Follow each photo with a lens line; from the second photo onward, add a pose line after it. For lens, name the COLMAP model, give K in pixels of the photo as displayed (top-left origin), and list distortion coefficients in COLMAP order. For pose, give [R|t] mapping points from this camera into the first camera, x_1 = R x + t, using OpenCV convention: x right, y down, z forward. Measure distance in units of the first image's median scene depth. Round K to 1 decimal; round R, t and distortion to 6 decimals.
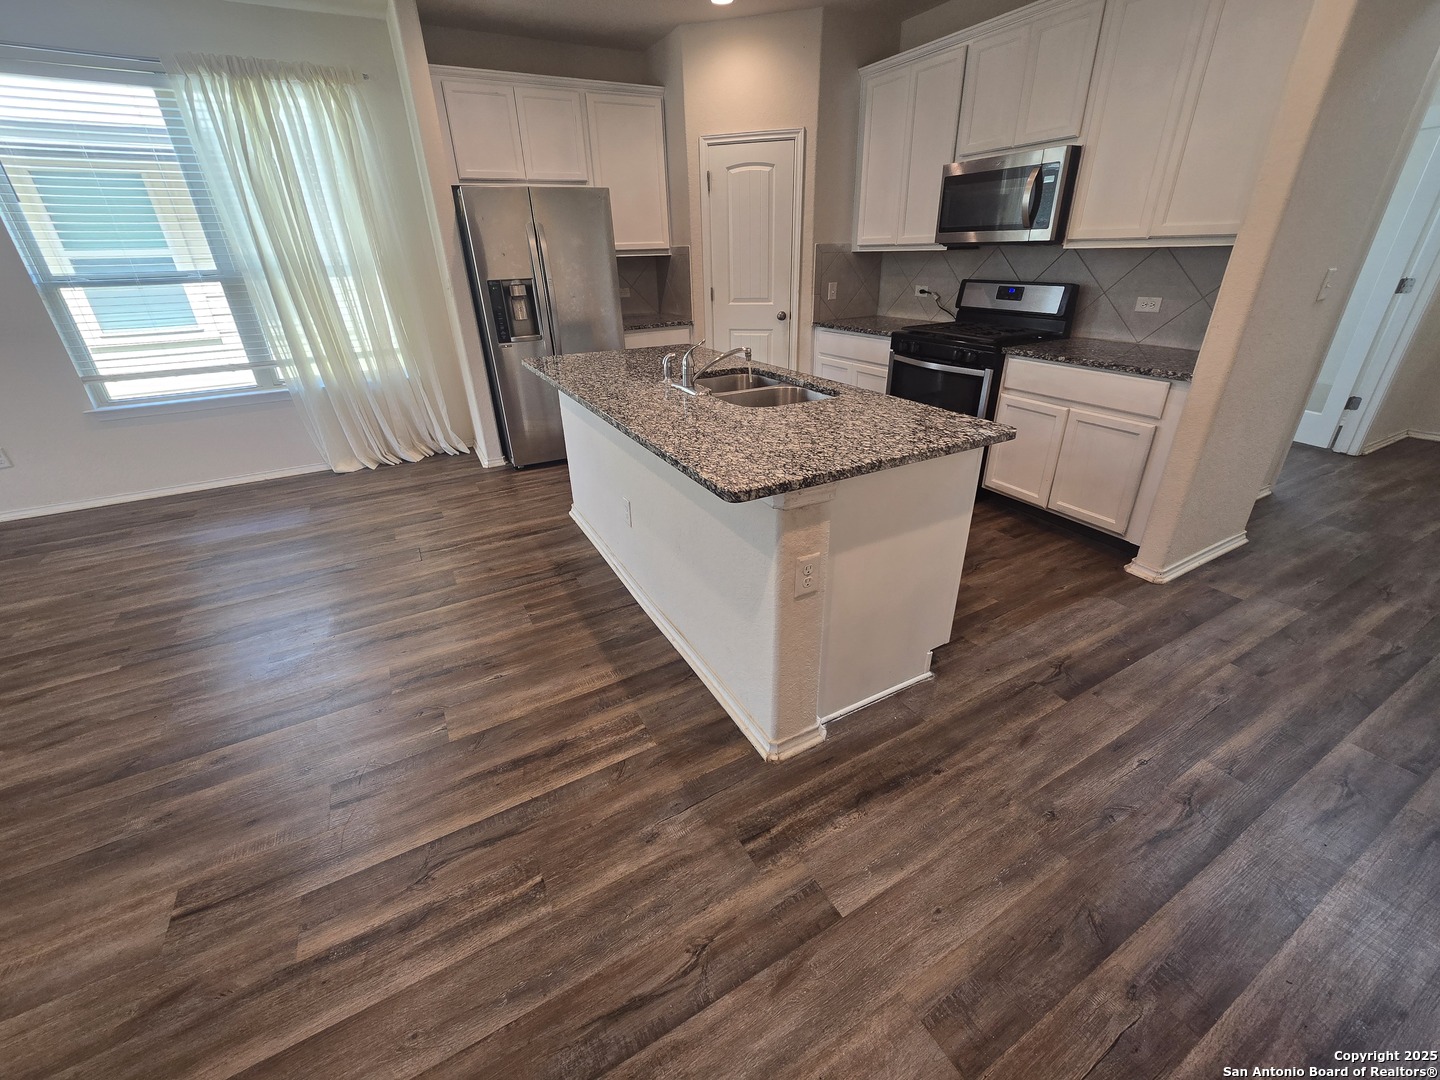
lens RADIAL K [[591.9, 0, 719.4], [0, 591.9, 528.8], [0, 0, 1]] dist [-0.002305, -0.000009]
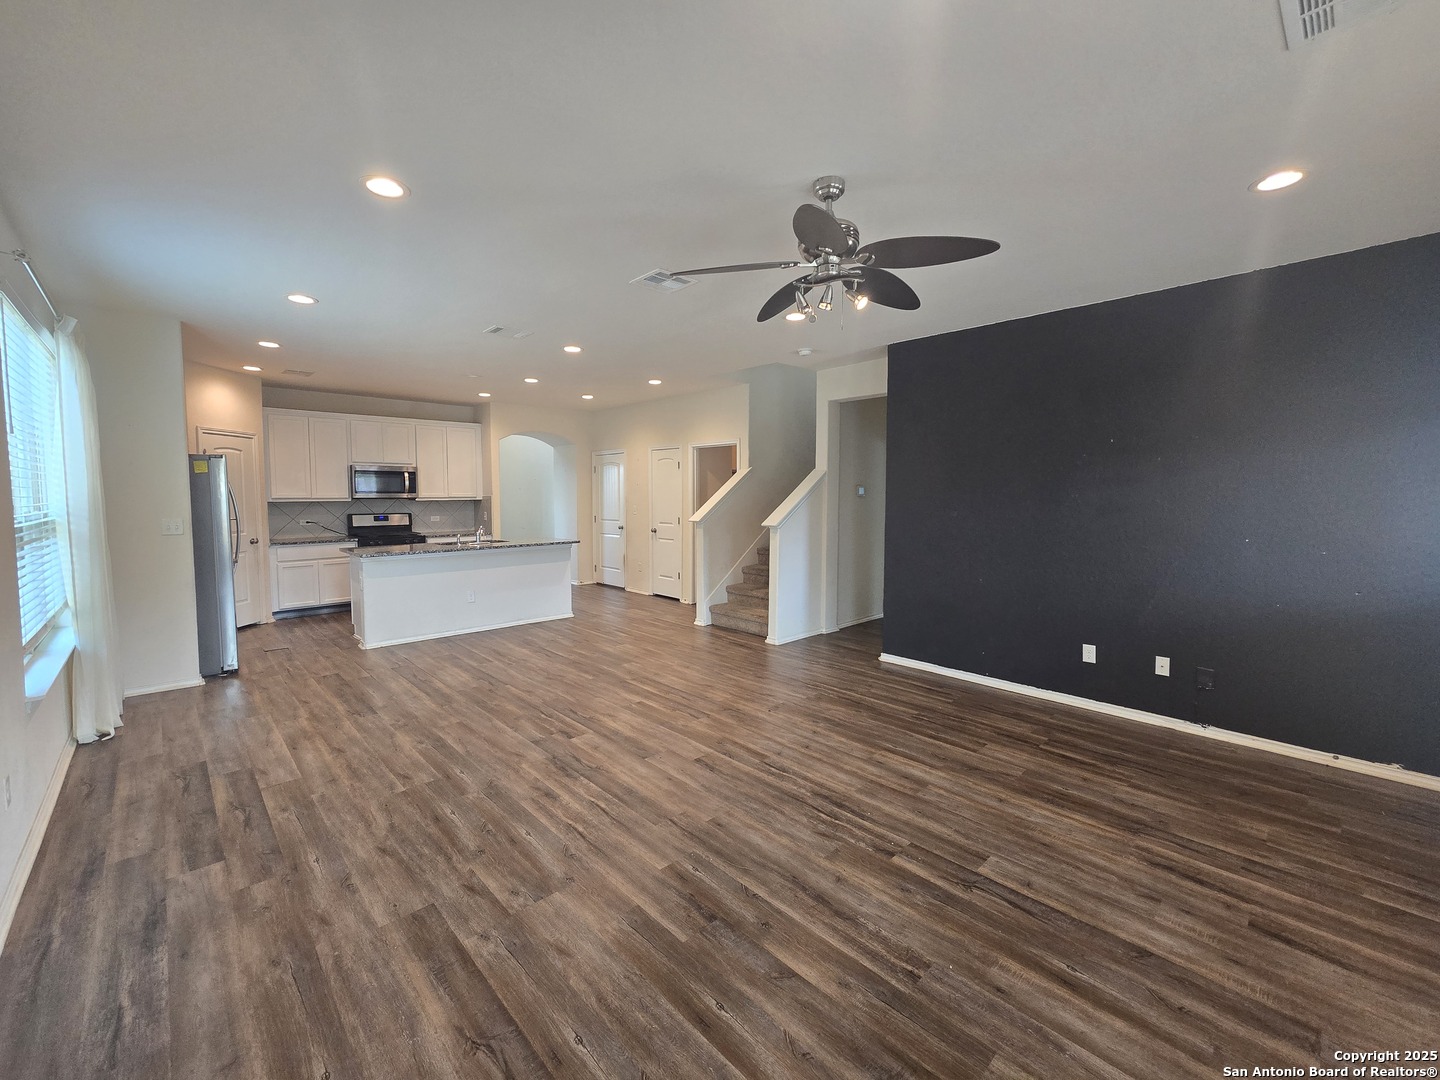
lens RADIAL K [[598.8, 0, 720.0], [0, 598.8, 540.0], [0, 0, 1]] dist [-0.001189, -0.000252]
pose [[-0.242713, -0.053391, 0.968628, -2.698244], [0.420239, 0.894149, 0.154587, -0.183709], [-0.874351, 0.444576, -0.194585, 0.477524]]
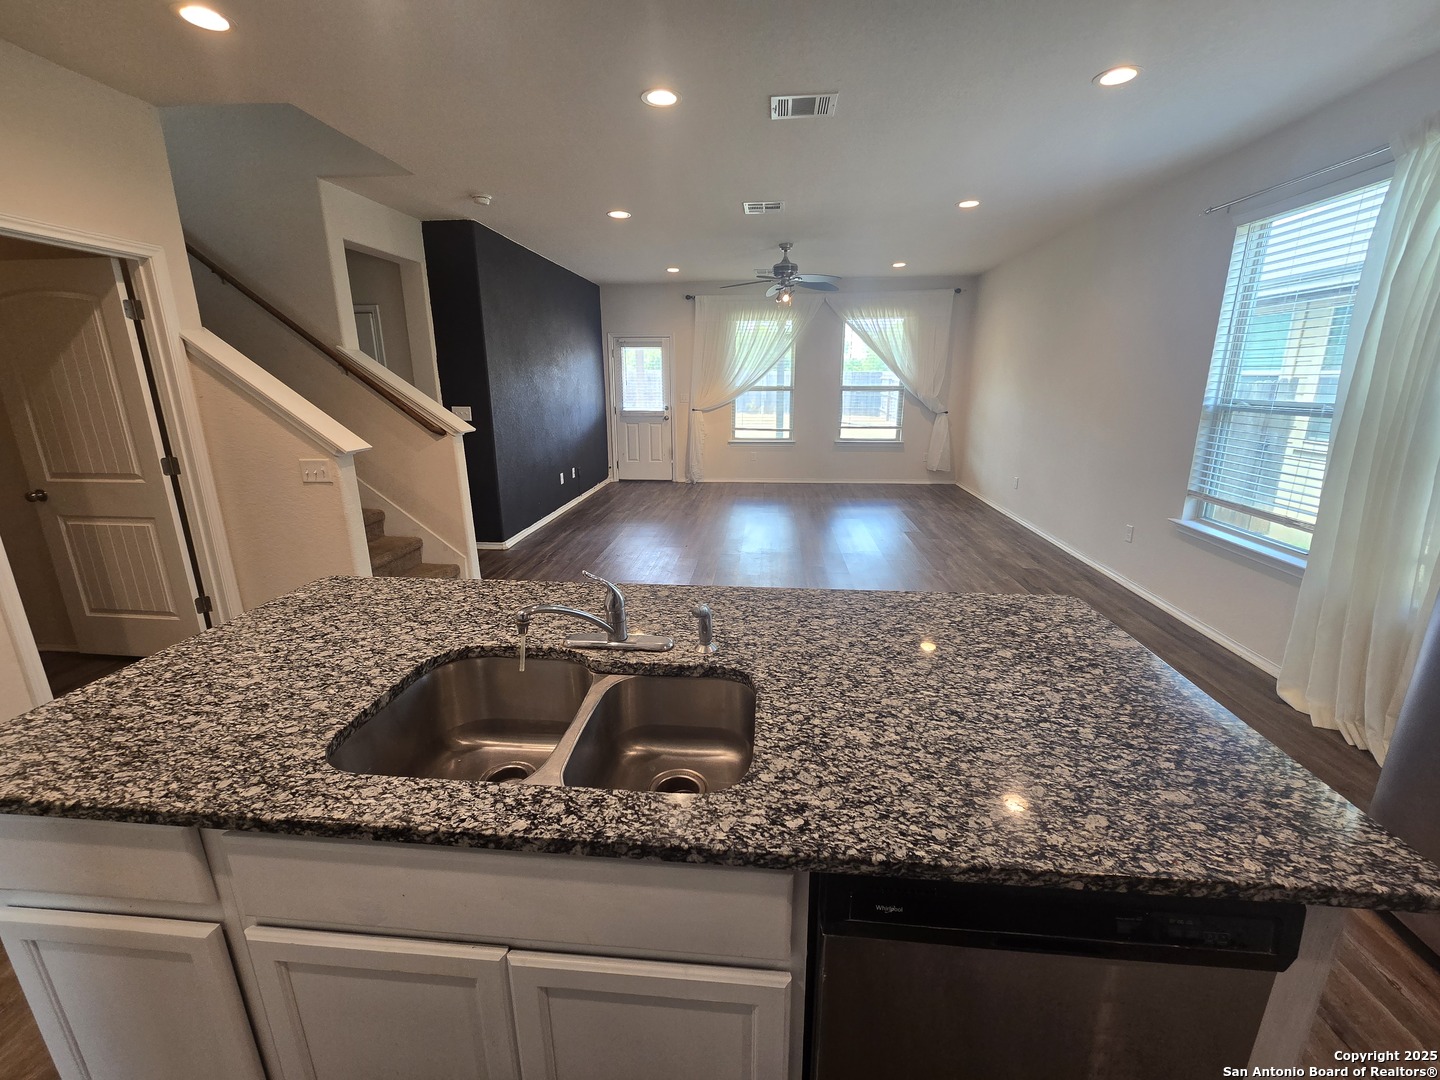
lens RADIAL K [[591.9, 0, 719.4], [0, 591.9, 528.8], [0, 0, 1]] dist [-0.002305, -0.000009]
pose [[-0.559080, 0.234343, -0.795307, 0.296919], [-0.336241, 0.812721, 0.475843, -0.571190], [0.757873, 0.533449, -0.375580, 1.097696]]
